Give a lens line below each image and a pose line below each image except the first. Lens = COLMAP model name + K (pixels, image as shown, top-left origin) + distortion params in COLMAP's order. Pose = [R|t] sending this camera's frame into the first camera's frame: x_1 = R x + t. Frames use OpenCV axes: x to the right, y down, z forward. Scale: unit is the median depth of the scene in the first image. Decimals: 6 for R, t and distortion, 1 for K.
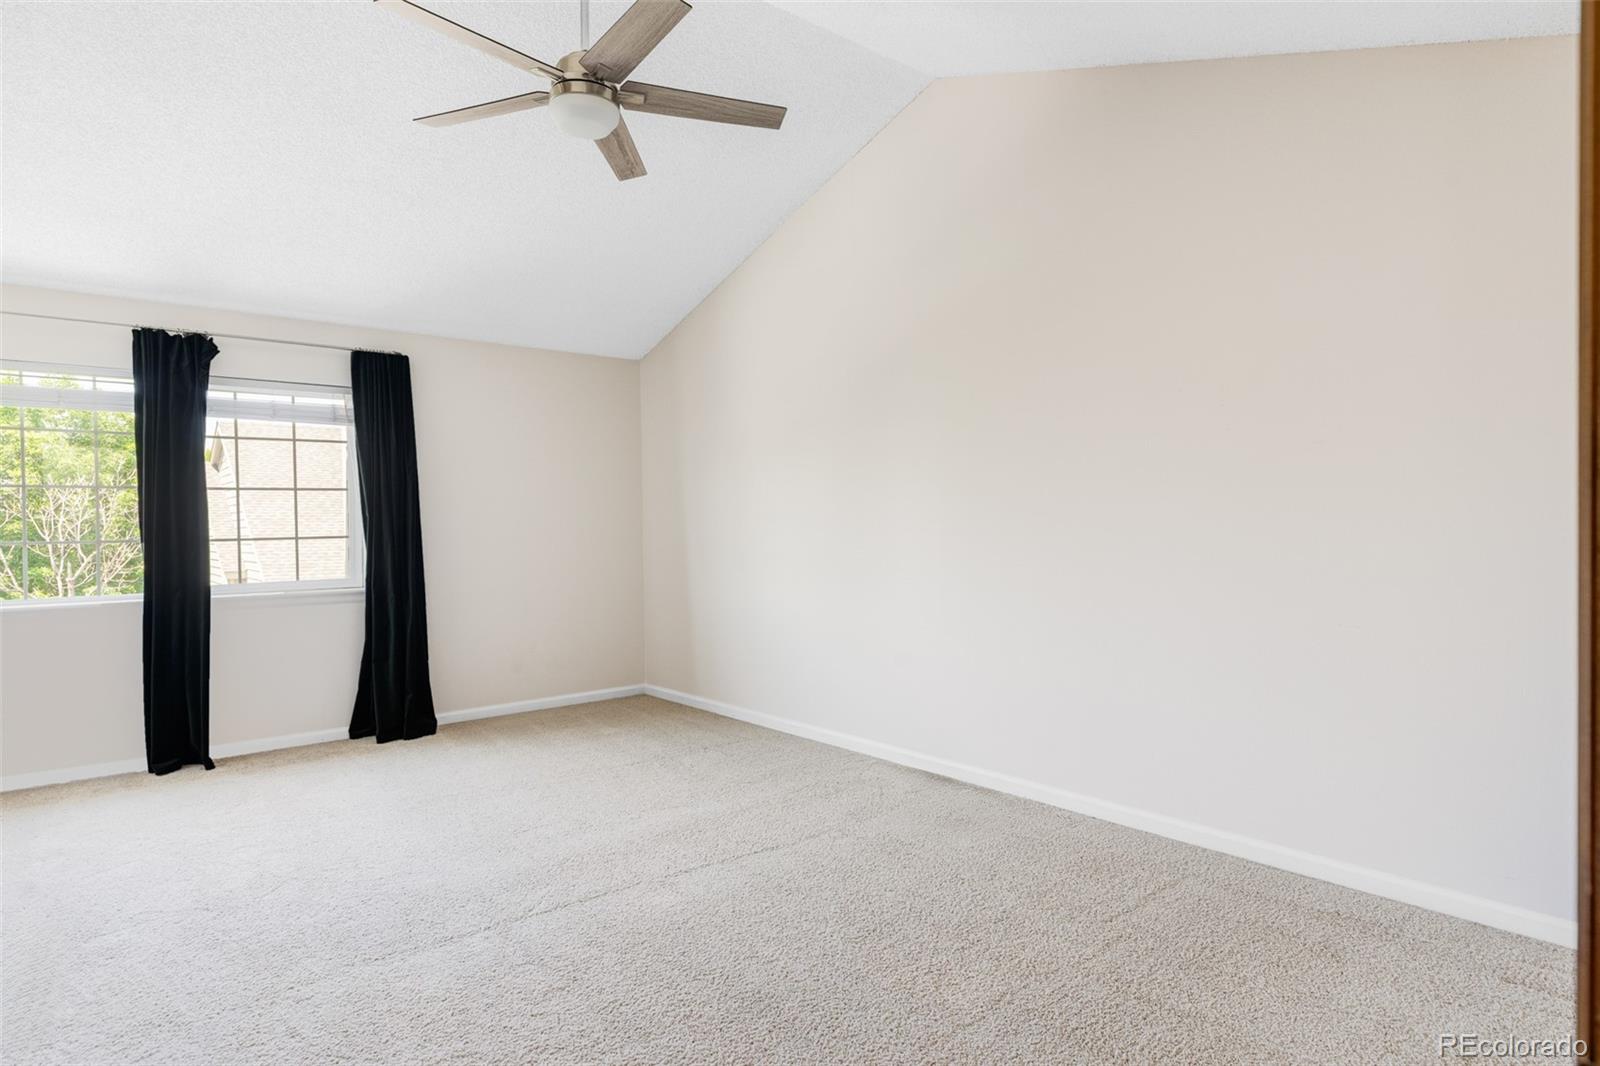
lens RADIAL K [[874.8, 0, 797.5], [0, 874.8, 526.5], [0, 0, 1]] dist [0.000701, 0.001594]
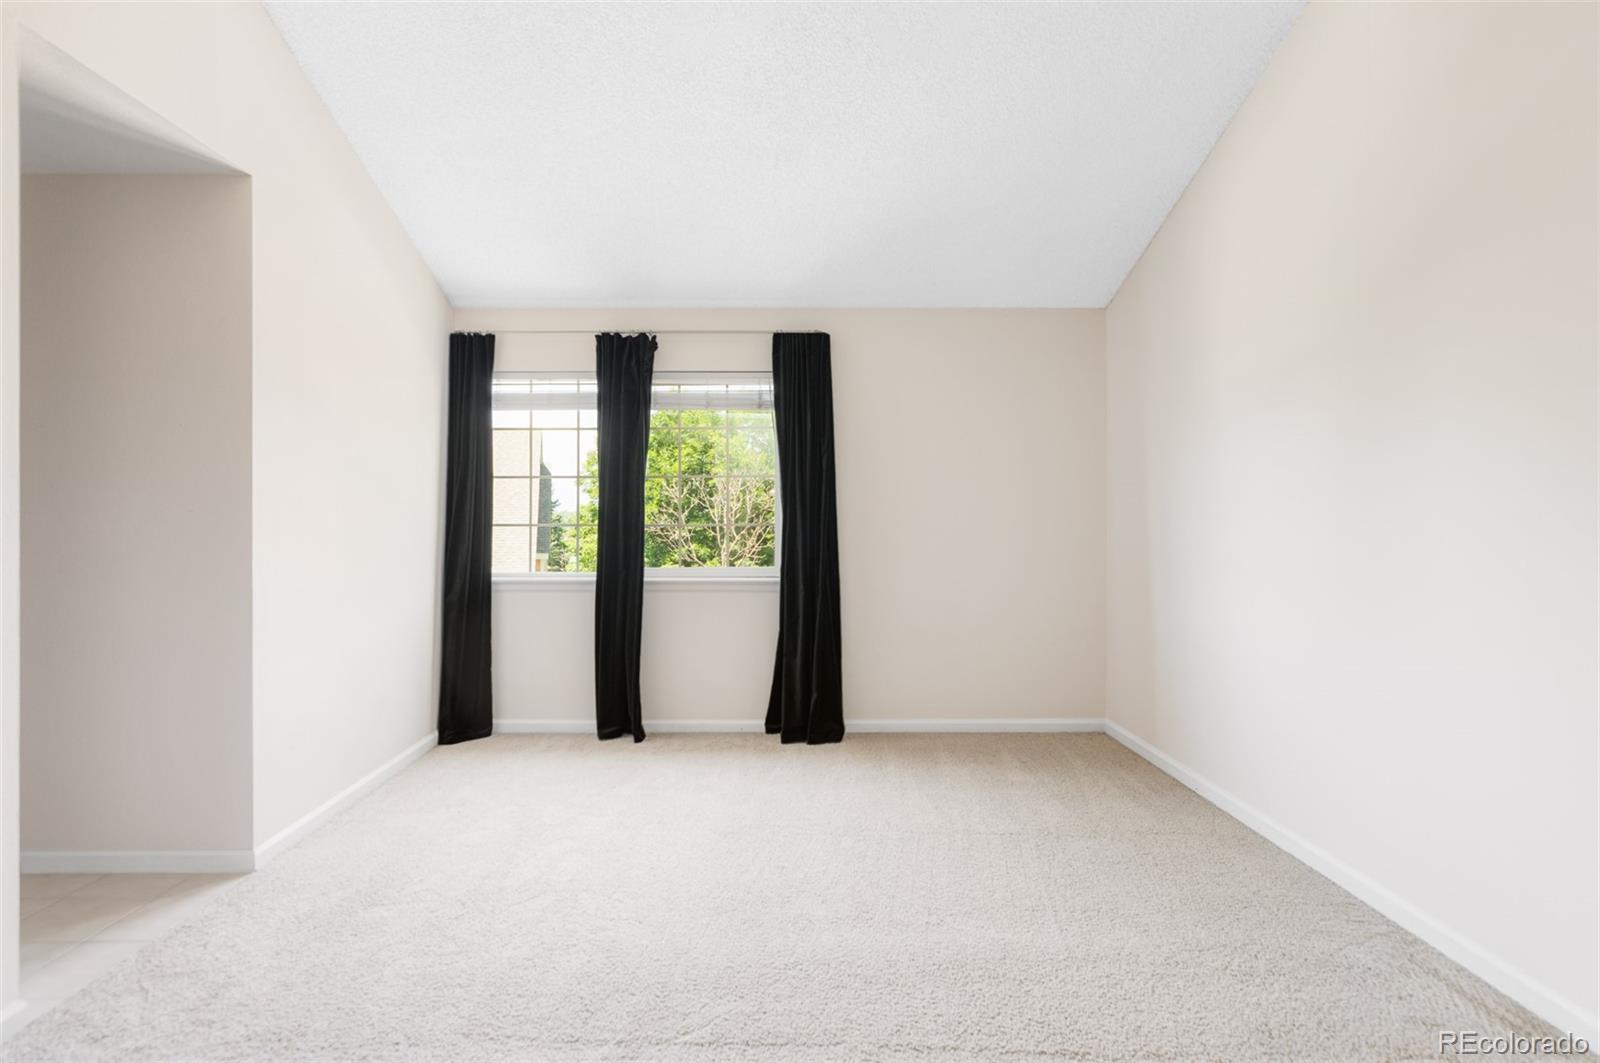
lens RADIAL K [[874.8, 0, 831.5], [0, 874.8, 502.6], [0, 0, 1]] dist [0.000701, 0.001594]
pose [[0.775753, 0.008824, -0.630975, 0.164994], [-0.012272, 0.999924, -0.001105, -0.013360], [0.630917, 0.008600, 0.775802, 0.301488]]
